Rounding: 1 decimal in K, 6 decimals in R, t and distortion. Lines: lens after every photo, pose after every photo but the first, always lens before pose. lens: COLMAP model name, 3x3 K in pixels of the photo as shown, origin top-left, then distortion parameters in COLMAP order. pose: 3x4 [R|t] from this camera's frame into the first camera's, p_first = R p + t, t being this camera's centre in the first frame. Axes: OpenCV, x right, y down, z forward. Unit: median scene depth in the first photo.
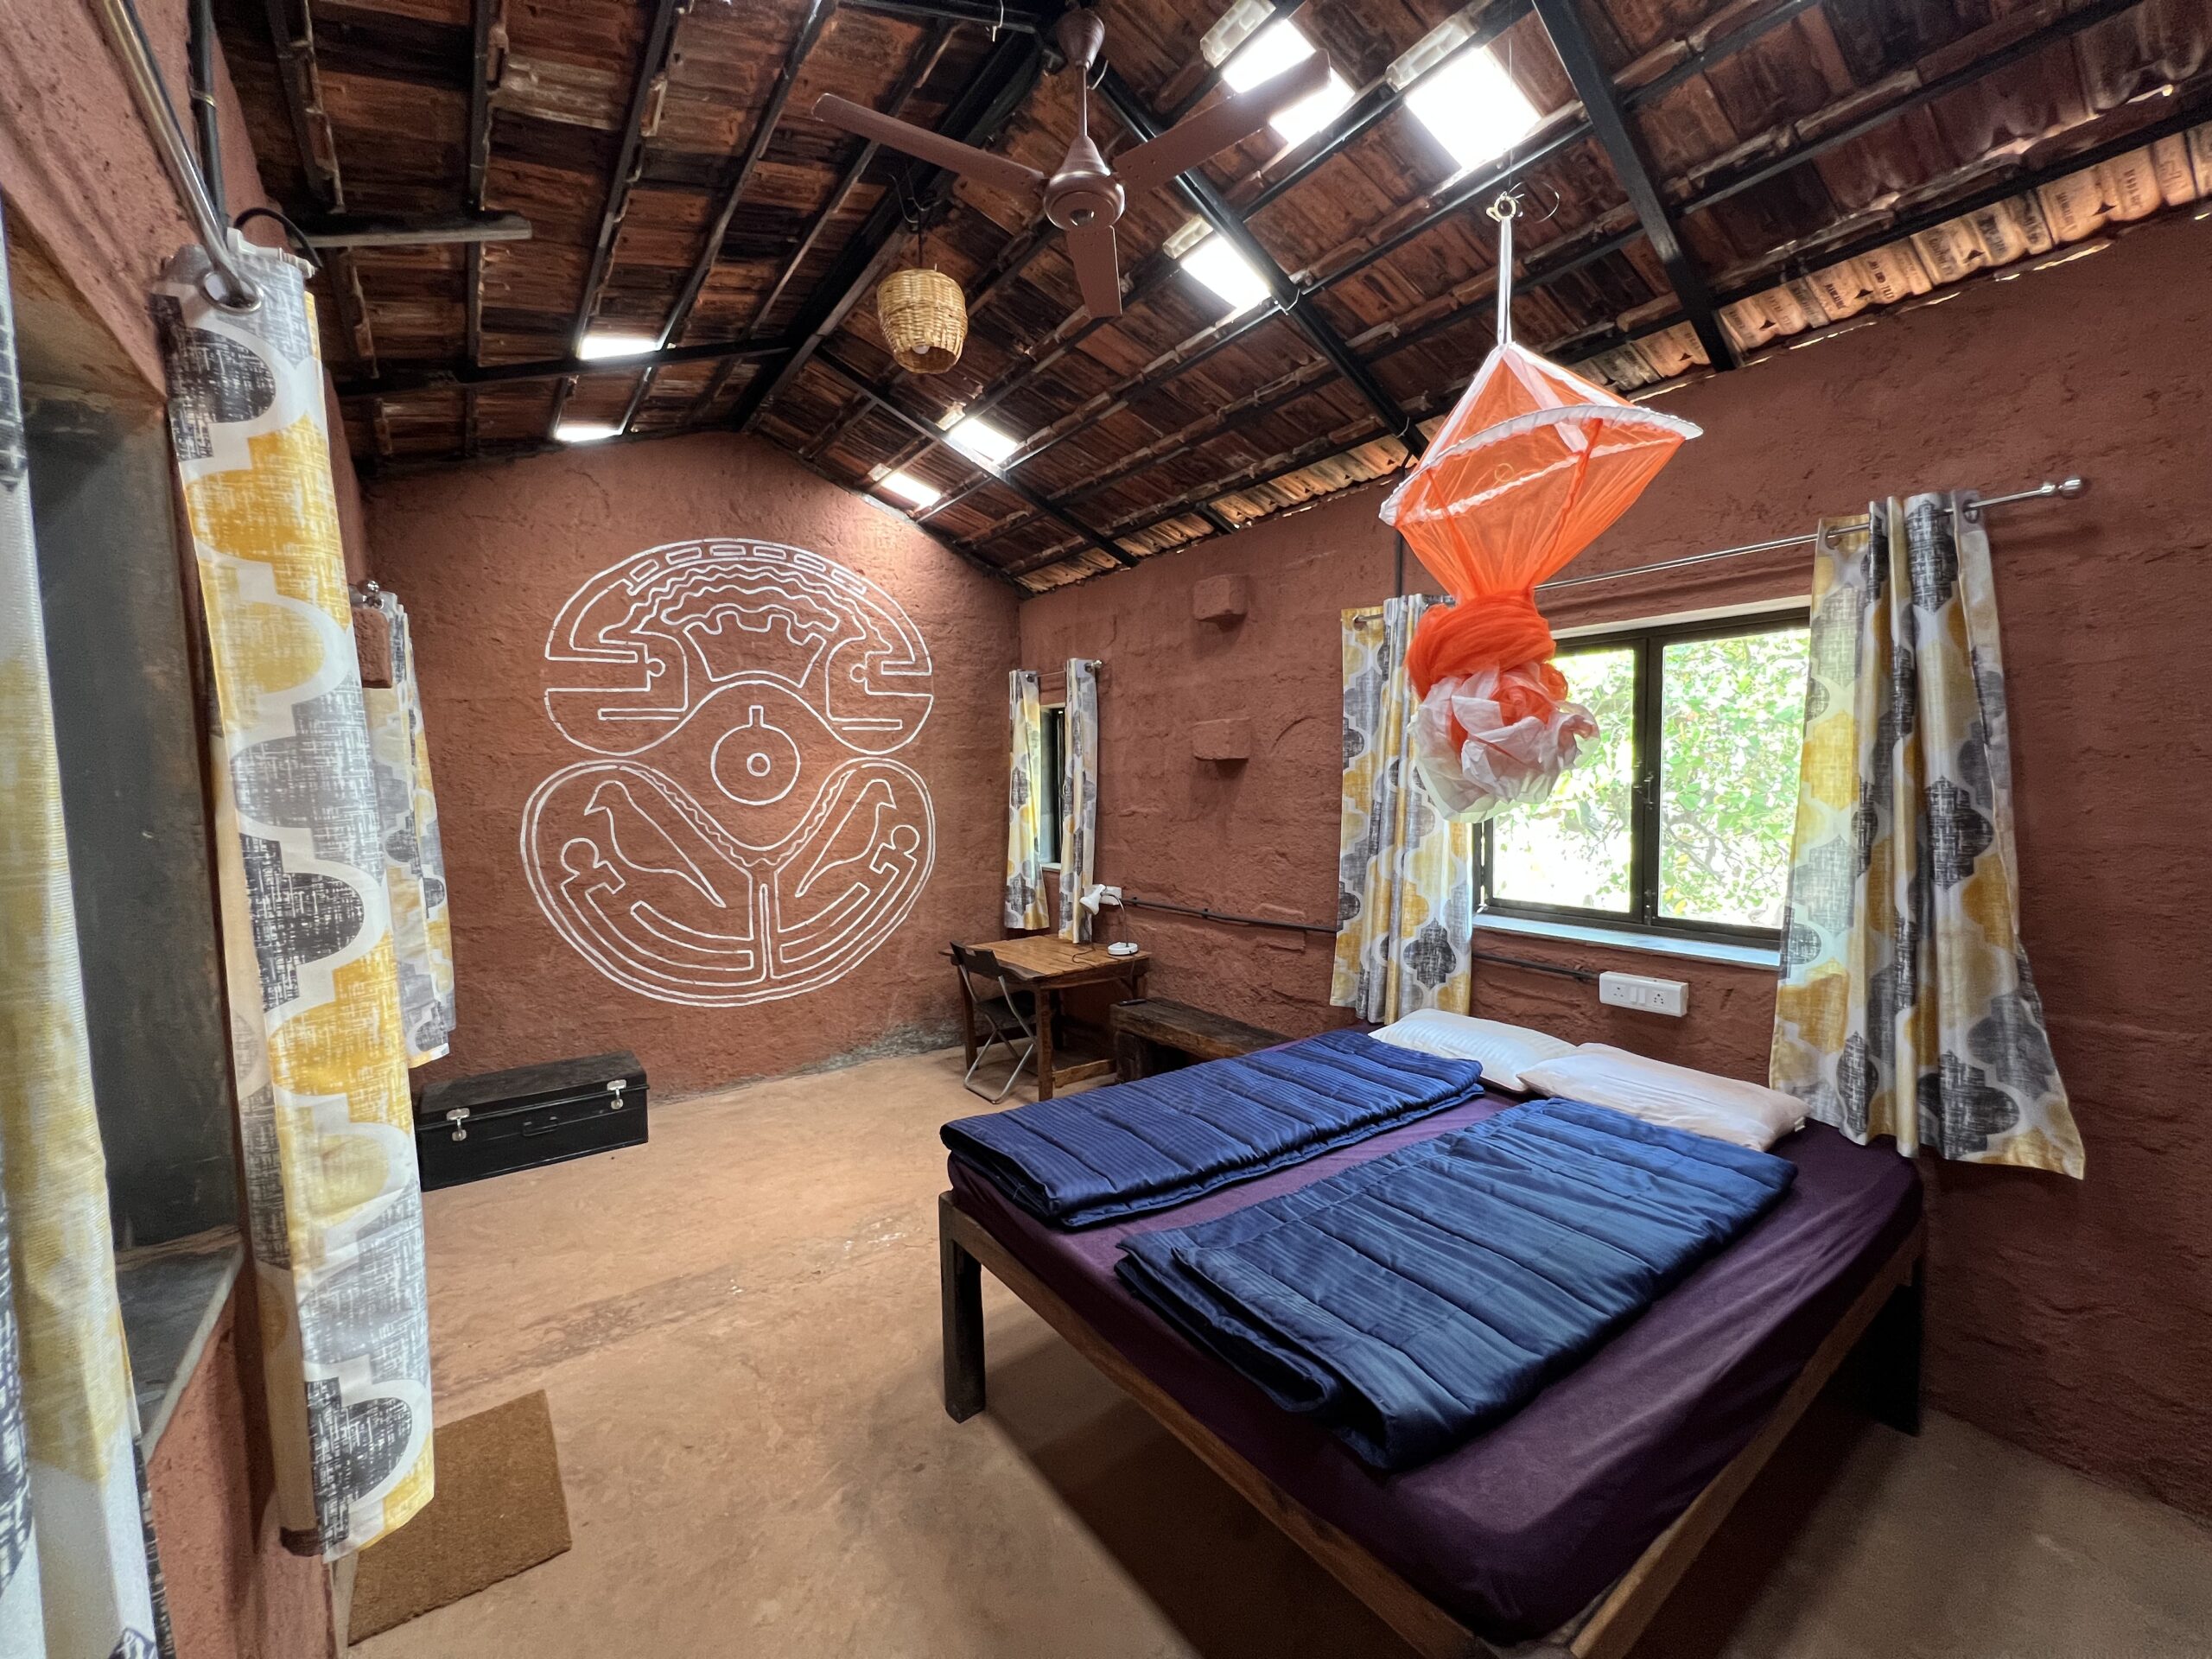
lens RADIAL K [[899.0, 0, 1103.7], [0, 899.0, 831.8], [0, 0, 1]] dist [0.000028, 0.000381]
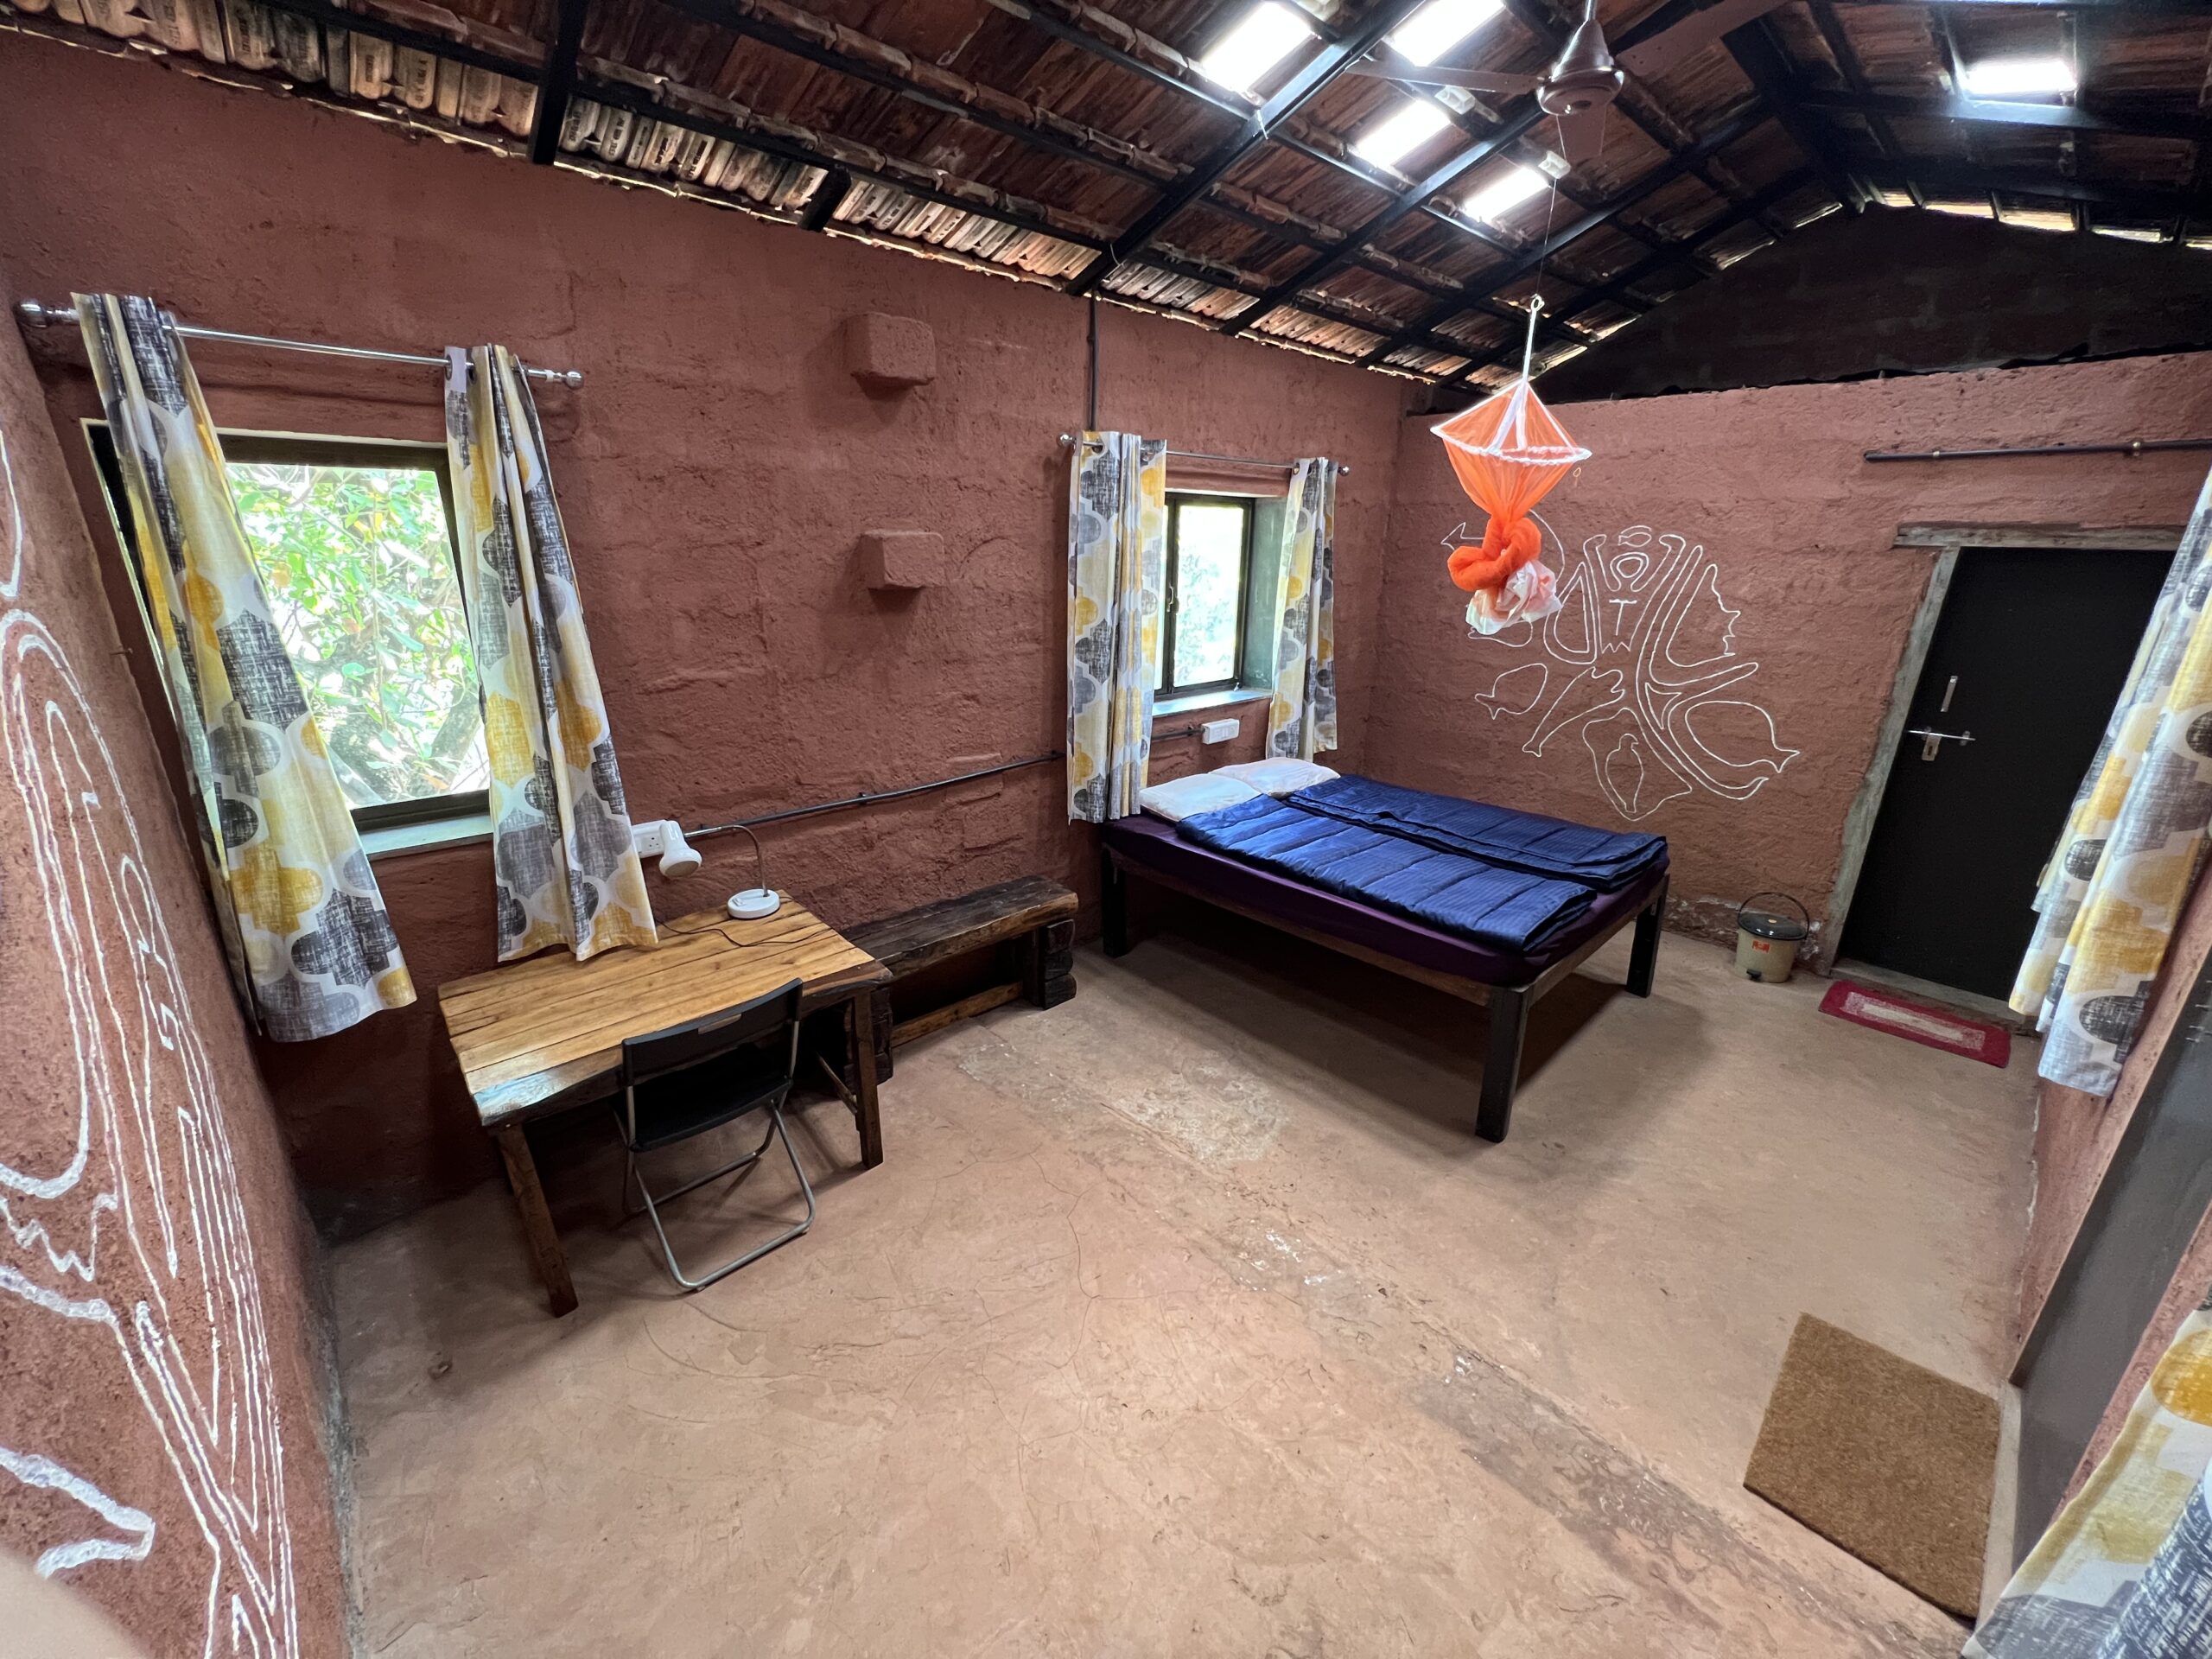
lens RADIAL K [[899.0, 0, 1100.7], [0, 899.0, 831.6], [0, 0, 1]] dist [0.000028, 0.000381]
pose [[-0.136297, -0.294556, 0.945864, -0.865713], [0.051104, 0.951413, 0.303648, -0.137486], [-0.989349, 0.089724, -0.114622, 1.233064]]
